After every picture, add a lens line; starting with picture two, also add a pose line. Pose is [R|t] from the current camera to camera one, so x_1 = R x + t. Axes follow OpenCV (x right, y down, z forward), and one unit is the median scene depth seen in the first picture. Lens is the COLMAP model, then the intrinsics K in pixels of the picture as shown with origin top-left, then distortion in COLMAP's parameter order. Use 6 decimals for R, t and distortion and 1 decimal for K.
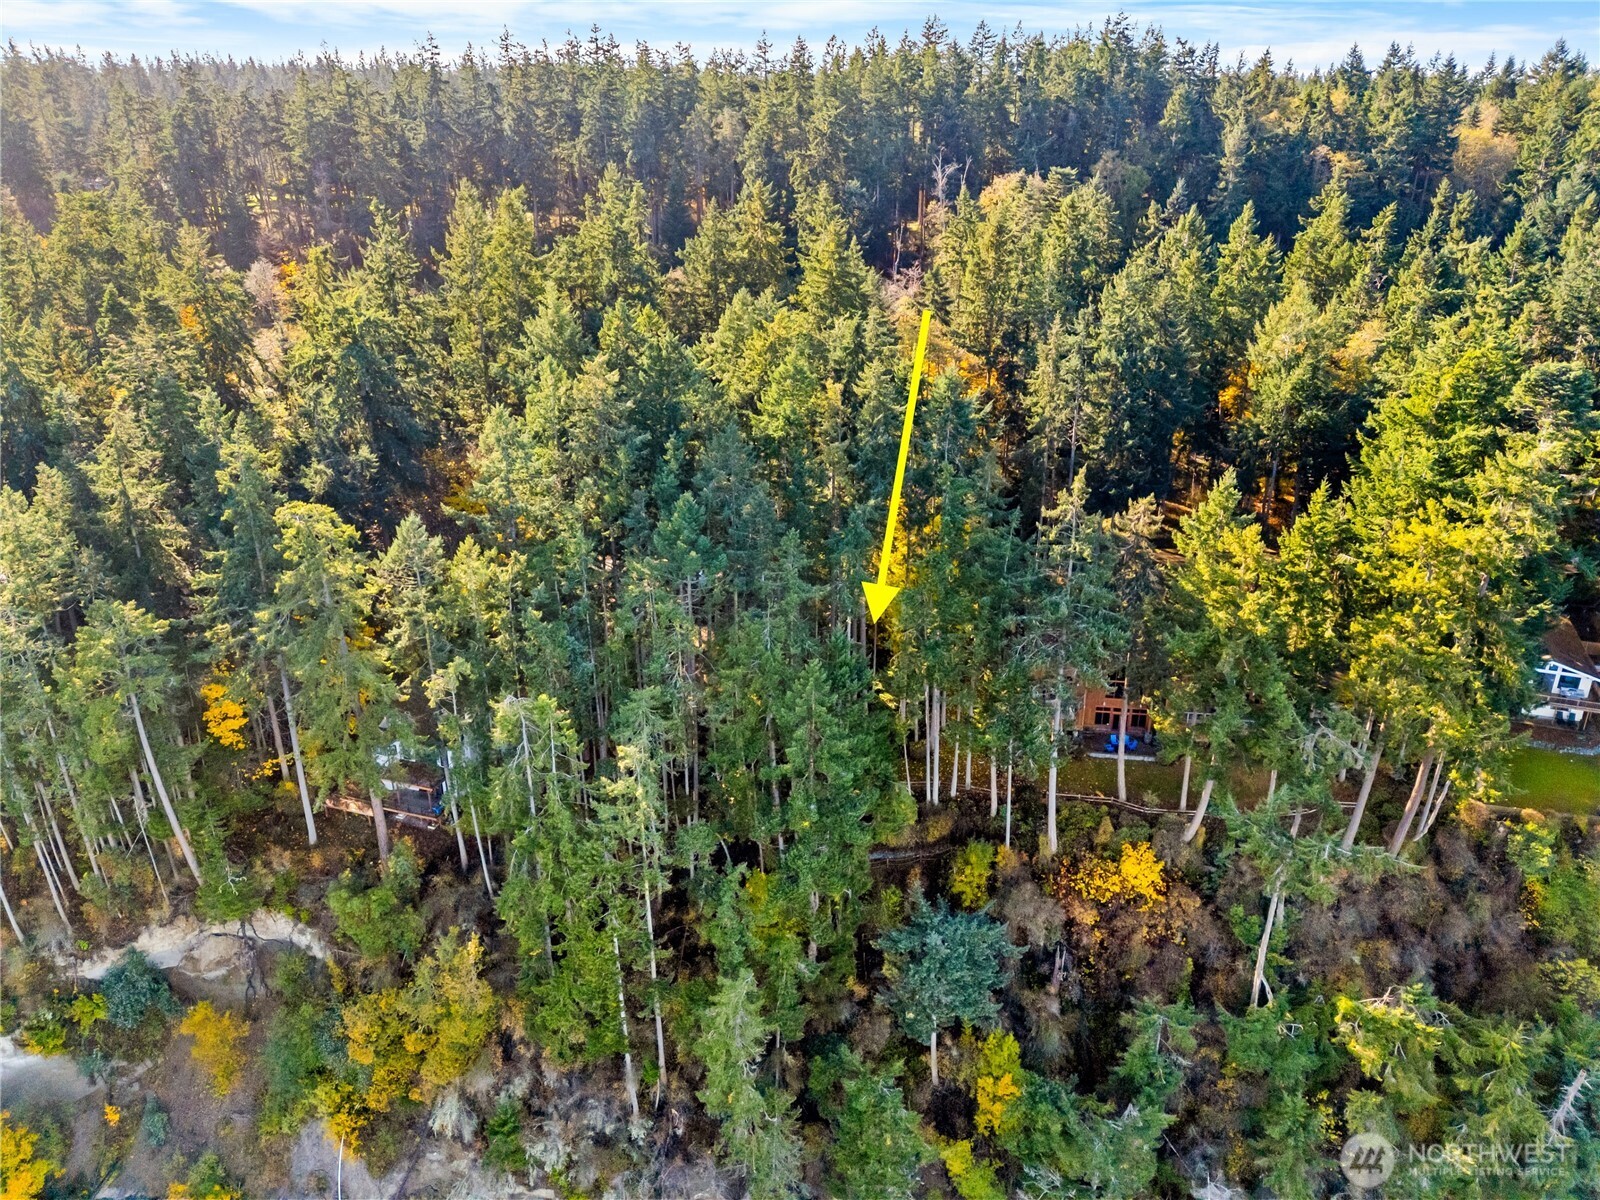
lens RADIAL K [[1172.8, 0, 802.1], [0, 1172.8, 593.3], [0, 0, 1]] dist [0.073537, -0.058942]
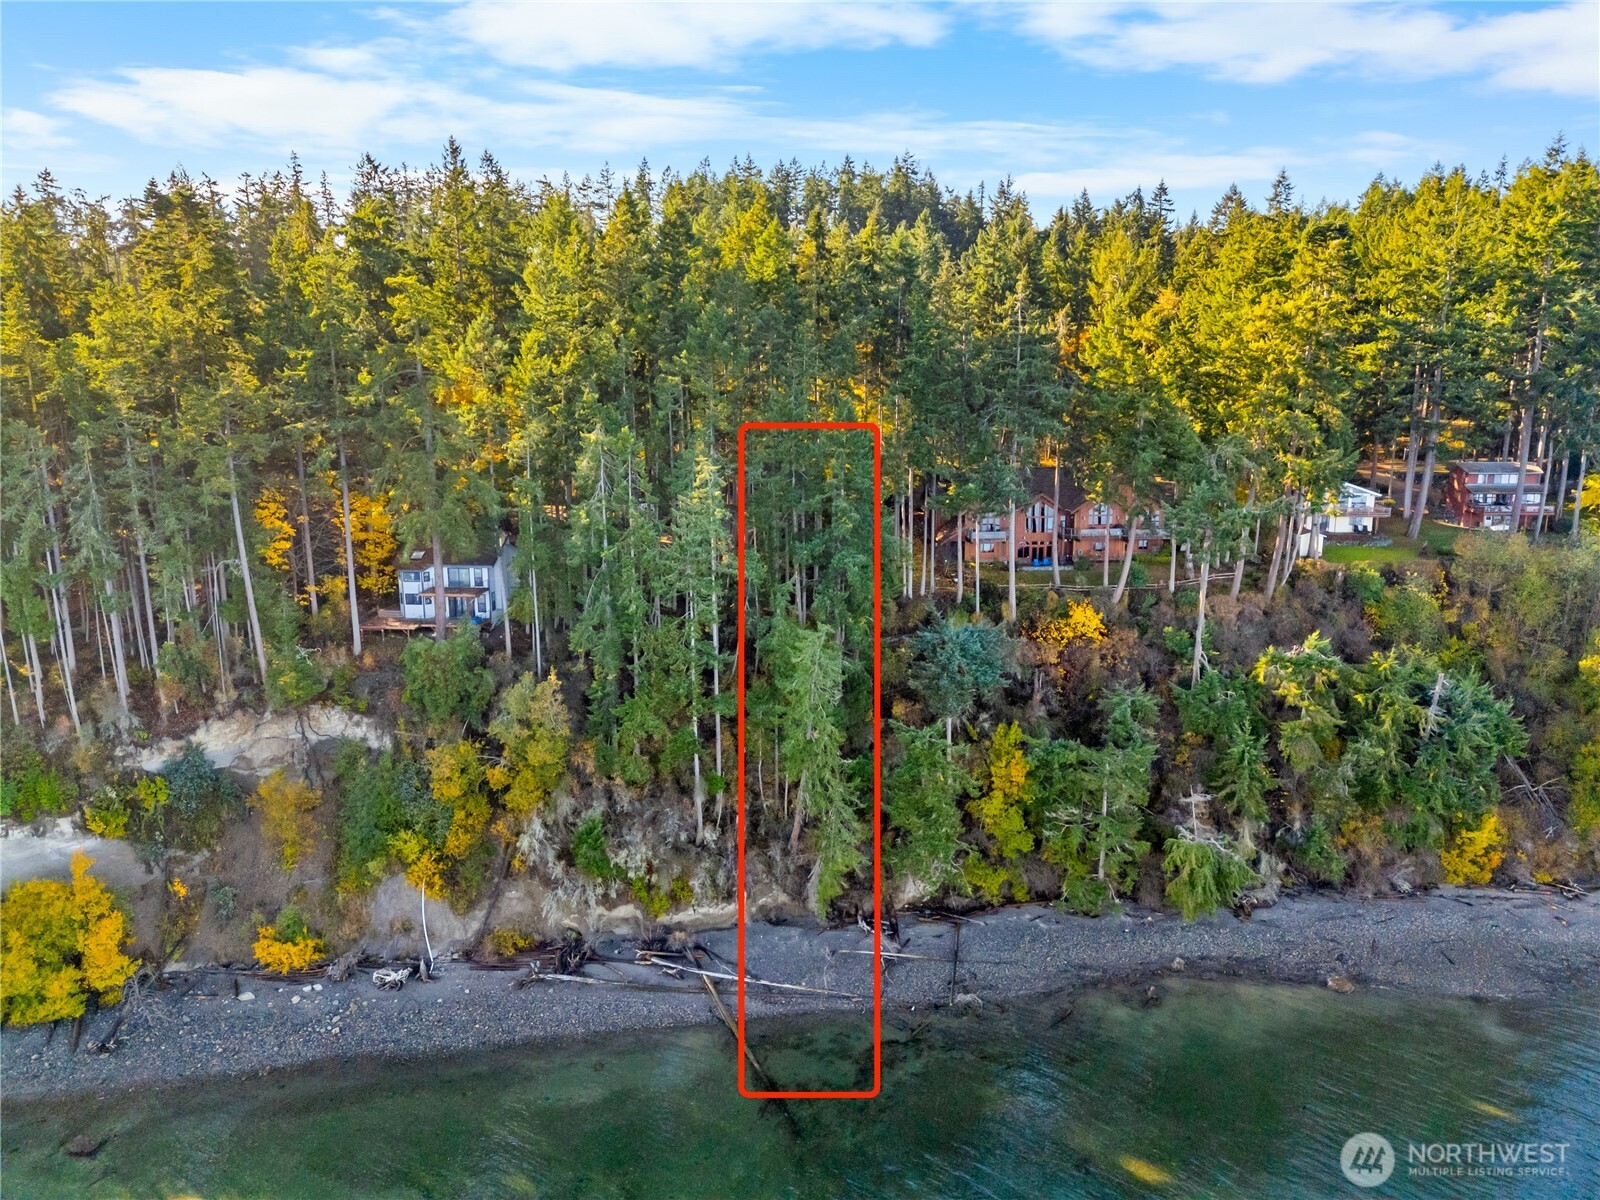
lens RADIAL K [[1172.8, 0, 802.1], [0, 1172.8, 593.3], [0, 0, 1]] dist [0.073537, -0.058942]
pose [[0.977311, -0.044604, 0.207061, -0.254766], [0.085417, 0.977557, -0.192578, 0.421822], [-0.193824, 0.205895, 0.959187, -0.117259]]
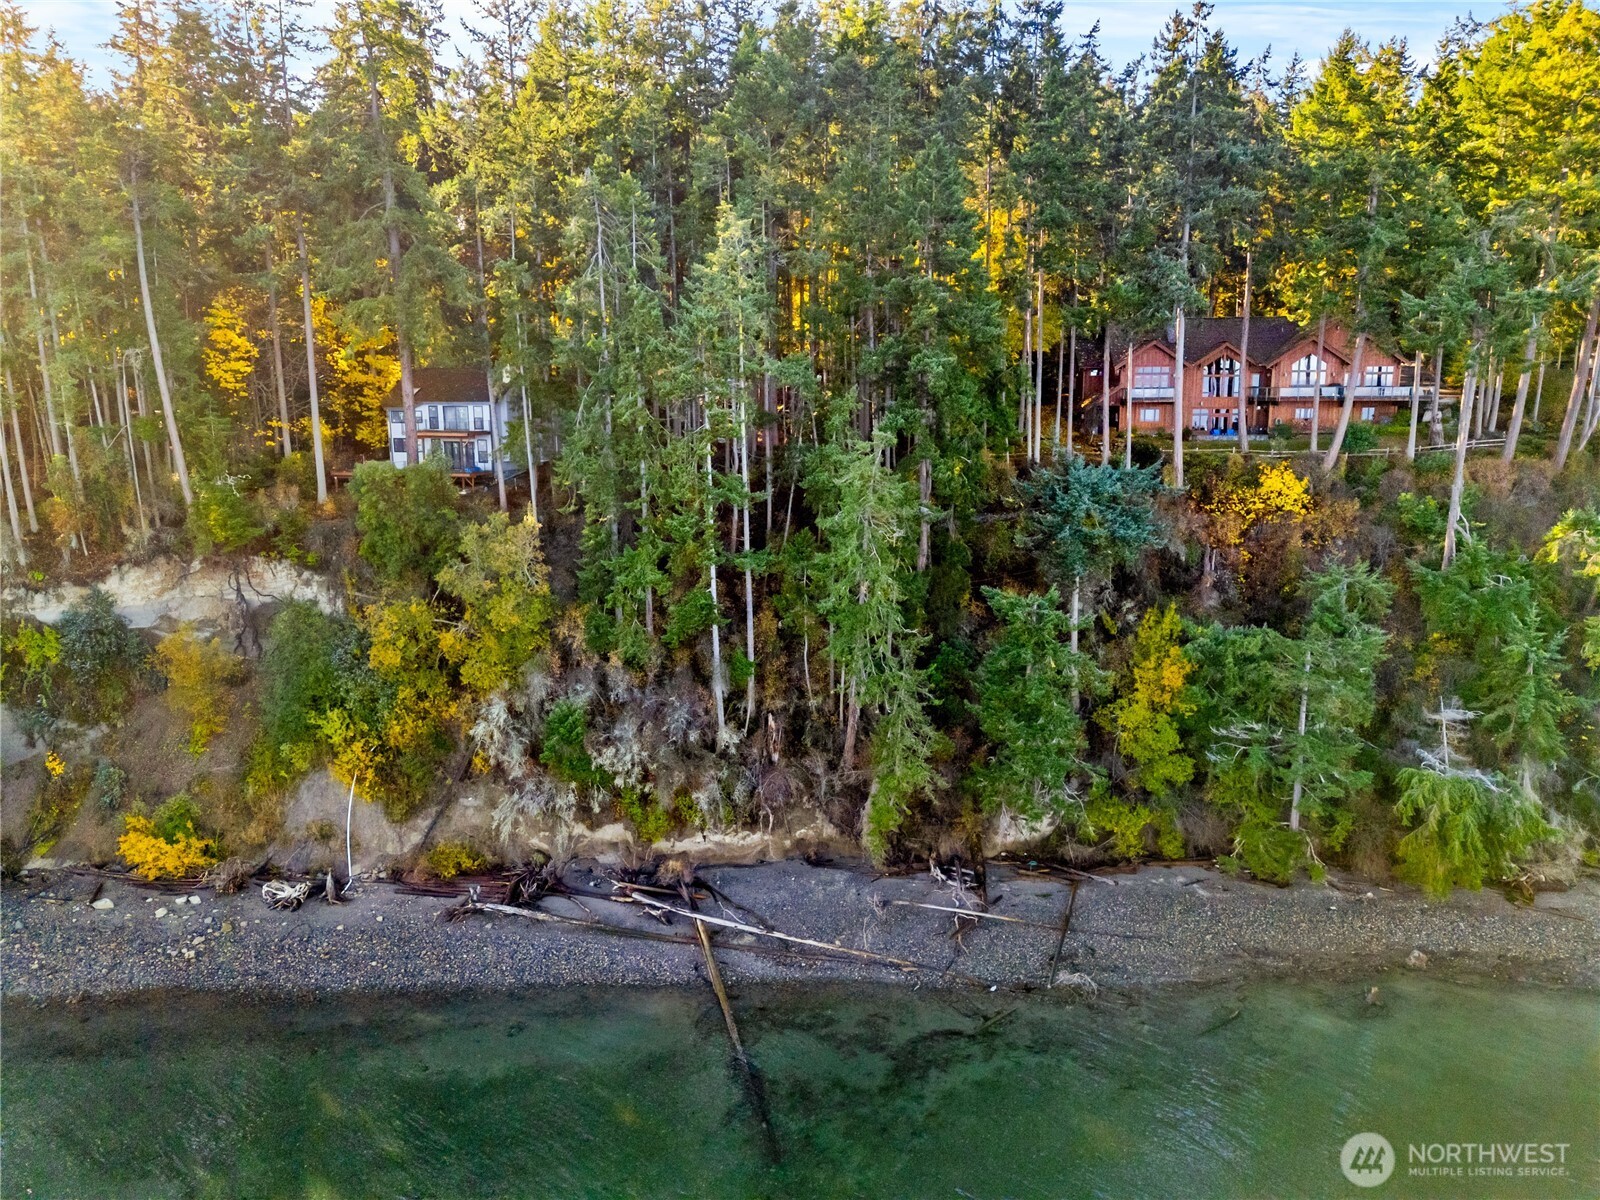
lens RADIAL K [[1172.8, 0, 802.1], [0, 1172.8, 593.3], [0, 0, 1]] dist [0.073537, -0.058942]
pose [[0.998418, -0.015323, 0.054093, -0.121821], [0.026716, 0.975881, -0.216661, 0.498442], [-0.049469, 0.217764, 0.974747, 0.177304]]
